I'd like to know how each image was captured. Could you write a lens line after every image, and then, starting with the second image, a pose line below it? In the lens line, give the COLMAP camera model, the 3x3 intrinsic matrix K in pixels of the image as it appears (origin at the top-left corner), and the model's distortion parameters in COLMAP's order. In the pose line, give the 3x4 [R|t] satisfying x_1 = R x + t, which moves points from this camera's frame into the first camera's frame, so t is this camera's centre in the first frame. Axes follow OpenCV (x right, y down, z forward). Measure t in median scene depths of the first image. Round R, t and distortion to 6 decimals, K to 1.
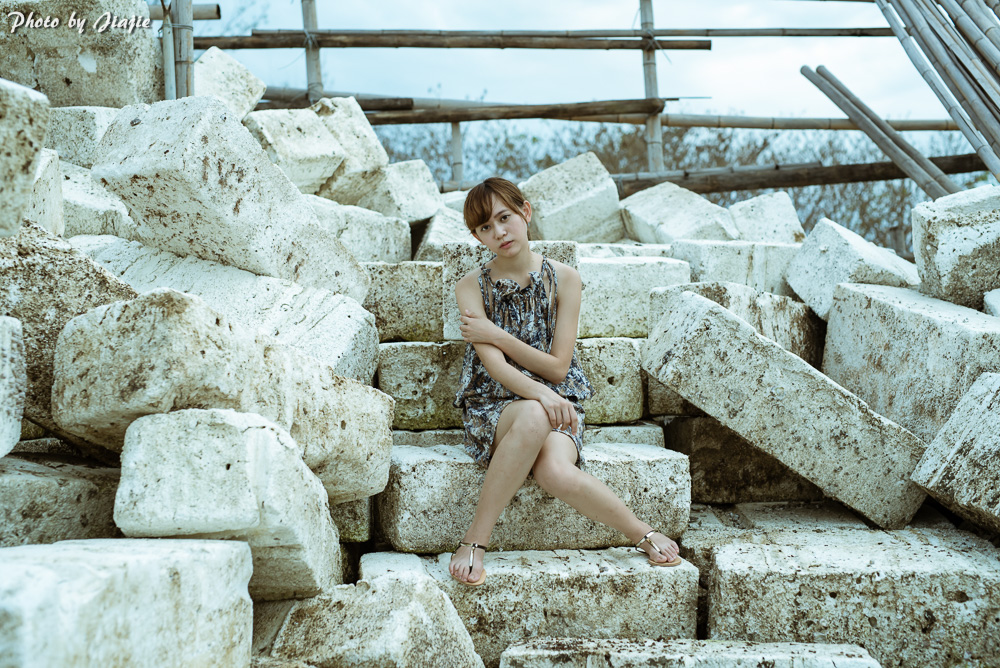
lens RADIAL K [[1402.1, 0, 500.0], [0, 1402.1, 334.0], [0, 0, 1]] dist [0.002183, 0.018037]
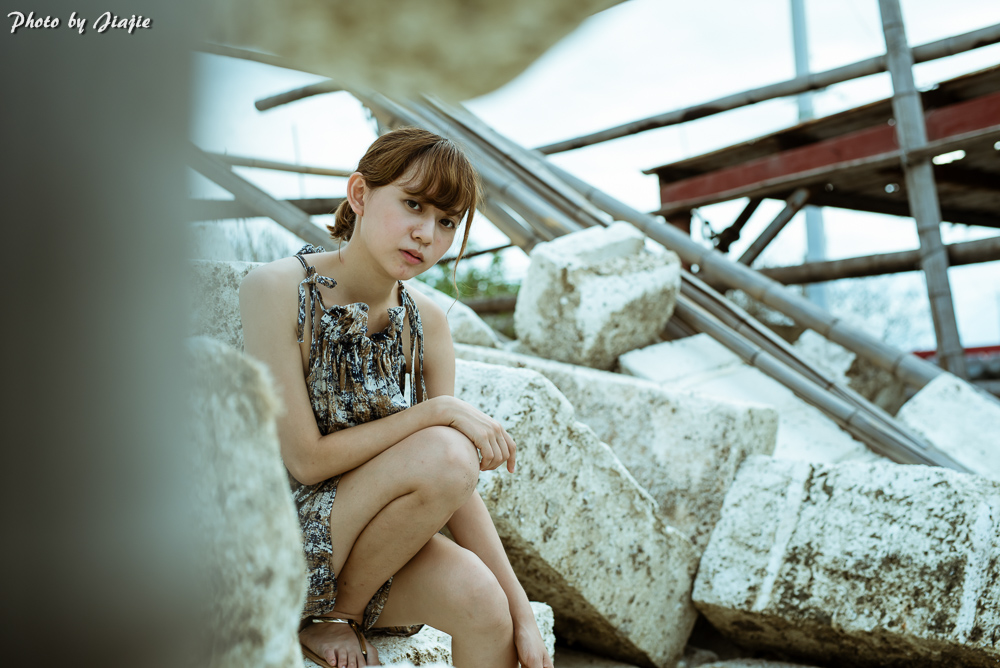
lens RADIAL K [[1402.1, 0, 500.0], [0, 1402.1, 334.0], [0, 0, 1]] dist [0.002183, 0.018037]
pose [[0.719949, 0.013444, 0.693897, -0.324248], [0.018645, 0.999077, -0.038701, -0.014555], [-0.693776, 0.040801, 0.719034, 0.529016]]
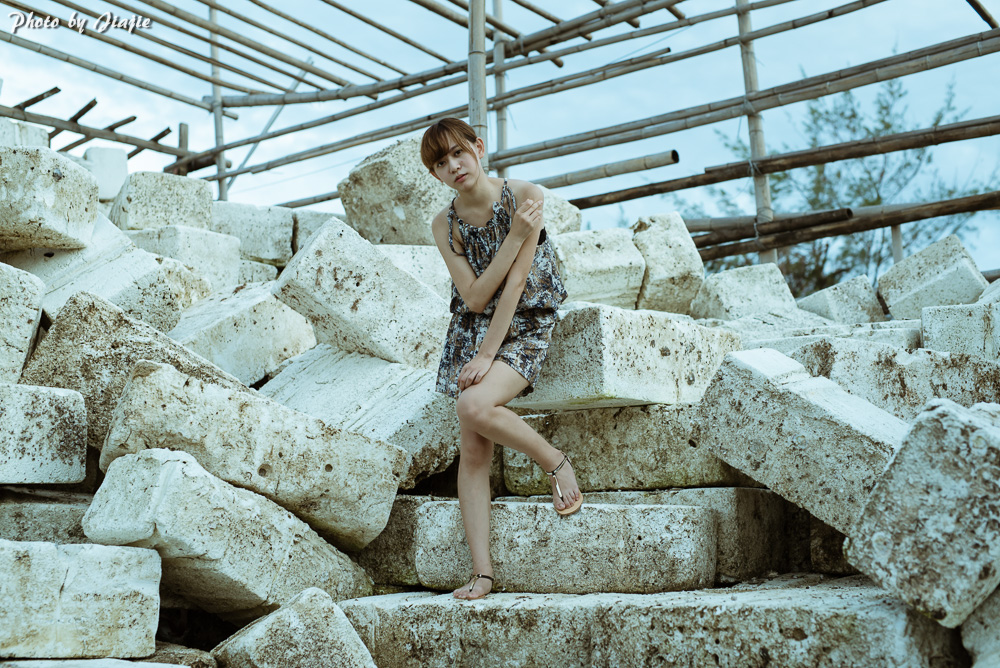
lens RADIAL K [[1423.5, 0, 499.4], [0, 1423.5, 235.2], [0, 0, 1]] dist [-0.020123, -0.138409]
pose [[0.803664, -0.132167, -0.580220, 0.618657], [0.016924, 0.979706, -0.199722, 0.094751], [0.594842, 0.150690, 0.789592, 0.096653]]
